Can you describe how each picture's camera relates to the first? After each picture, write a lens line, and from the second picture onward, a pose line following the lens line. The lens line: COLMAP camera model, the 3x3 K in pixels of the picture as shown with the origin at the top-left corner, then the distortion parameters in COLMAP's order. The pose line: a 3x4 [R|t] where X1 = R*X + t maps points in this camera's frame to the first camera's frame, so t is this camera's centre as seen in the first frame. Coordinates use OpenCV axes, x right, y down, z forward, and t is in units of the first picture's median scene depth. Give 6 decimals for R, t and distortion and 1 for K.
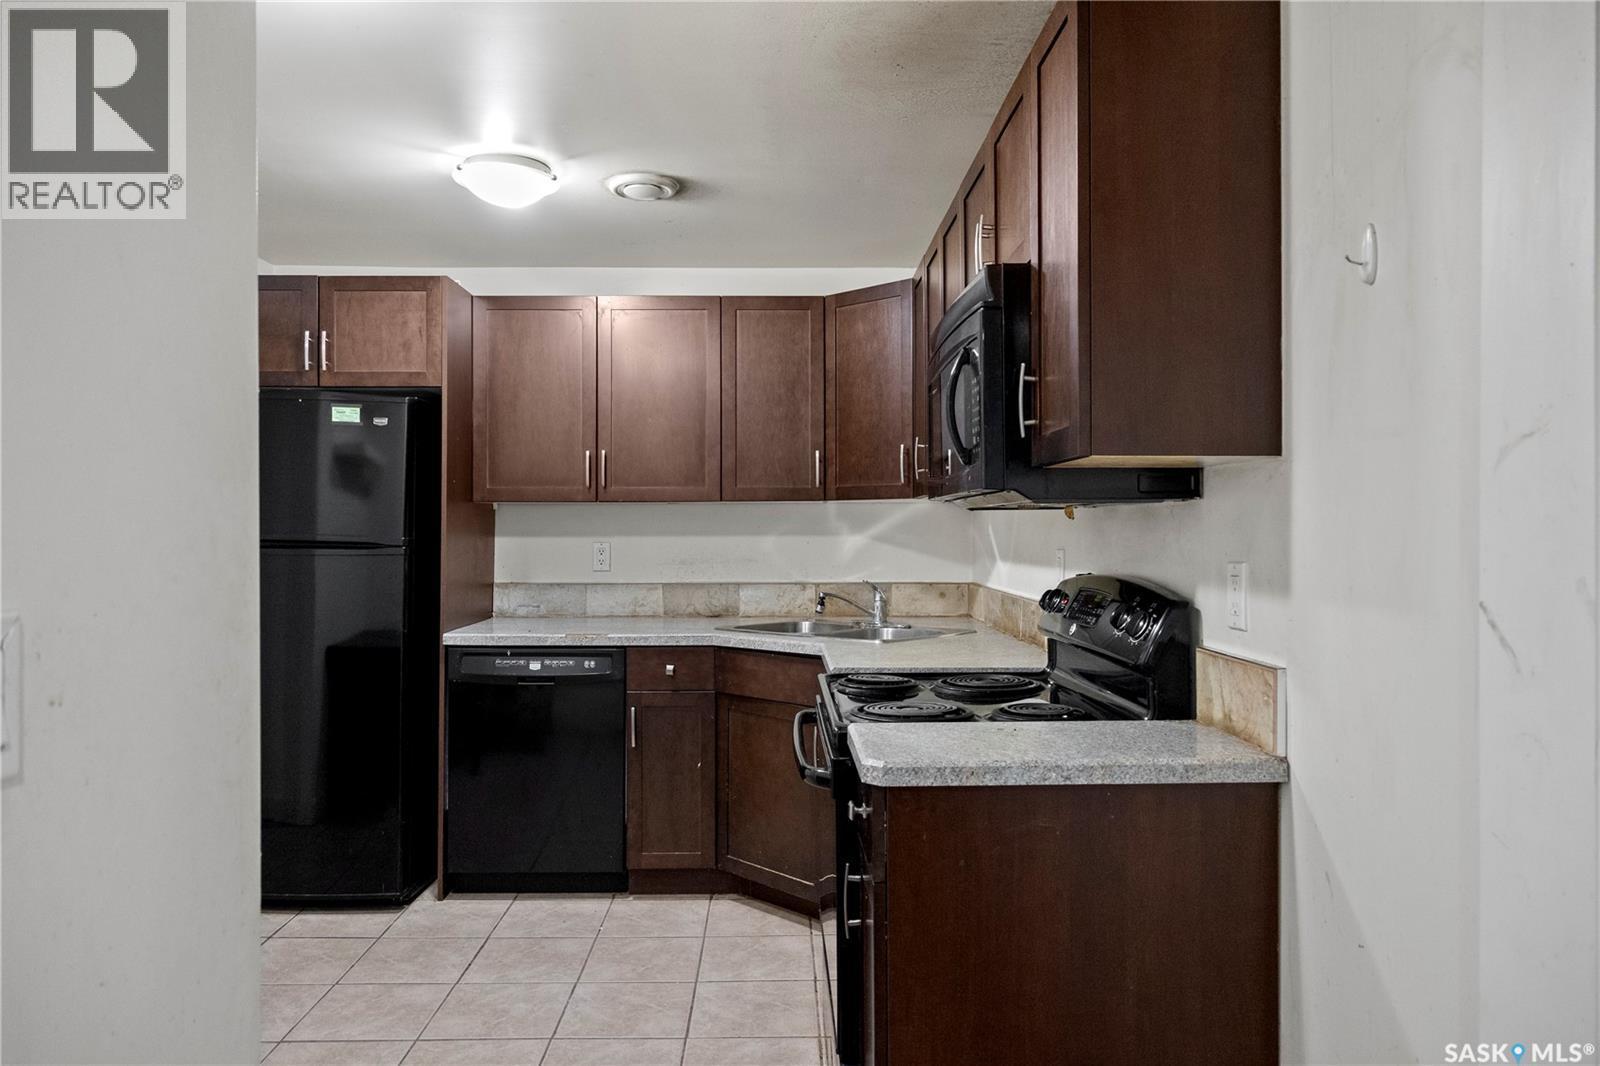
lens RADIAL K [[1100.1, 0, 800.0], [0, 1100.1, 533.0], [0, 0, 1]] dist [0.001517, -0.000169]
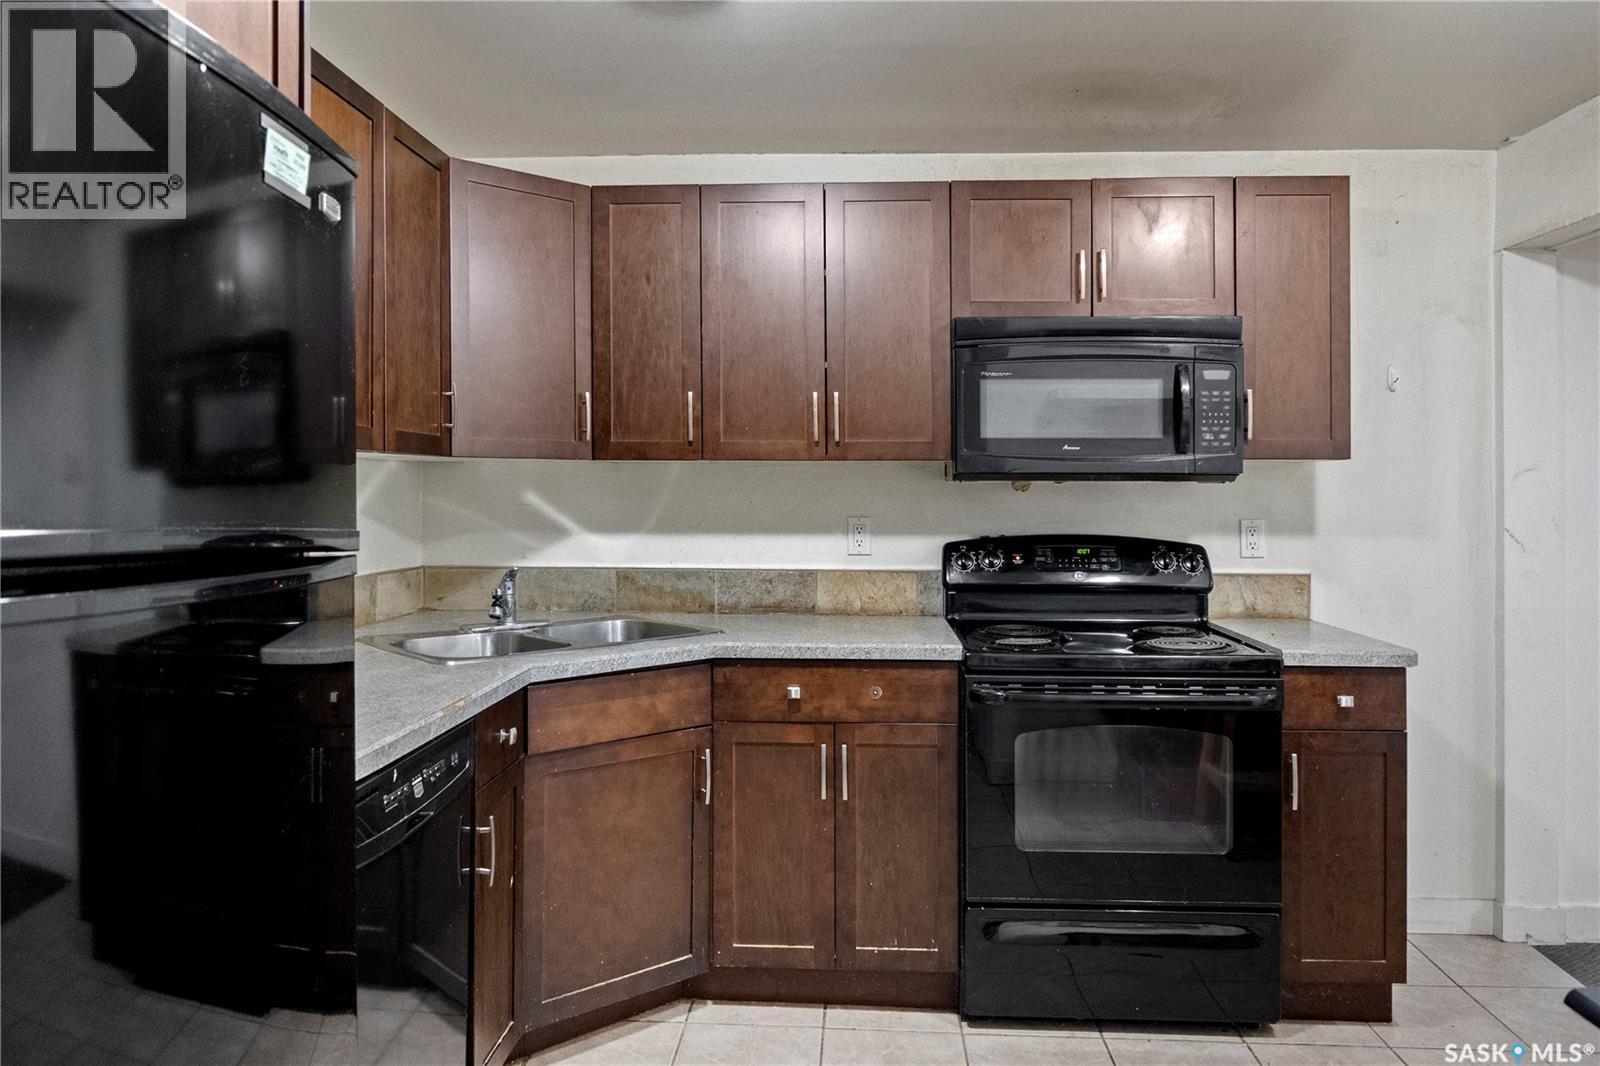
lens RADIAL K [[1113.5, 0, 801.5], [0, 1113.5, 478.4], [0, 0, 1]] dist [-0.002487, 0.000110]
pose [[0.068347, 0.013001, 0.997577, -1.473620], [-0.000407, 0.999915, -0.013003, -0.016334], [-0.997662, 0.000482, 0.068346, 1.649391]]
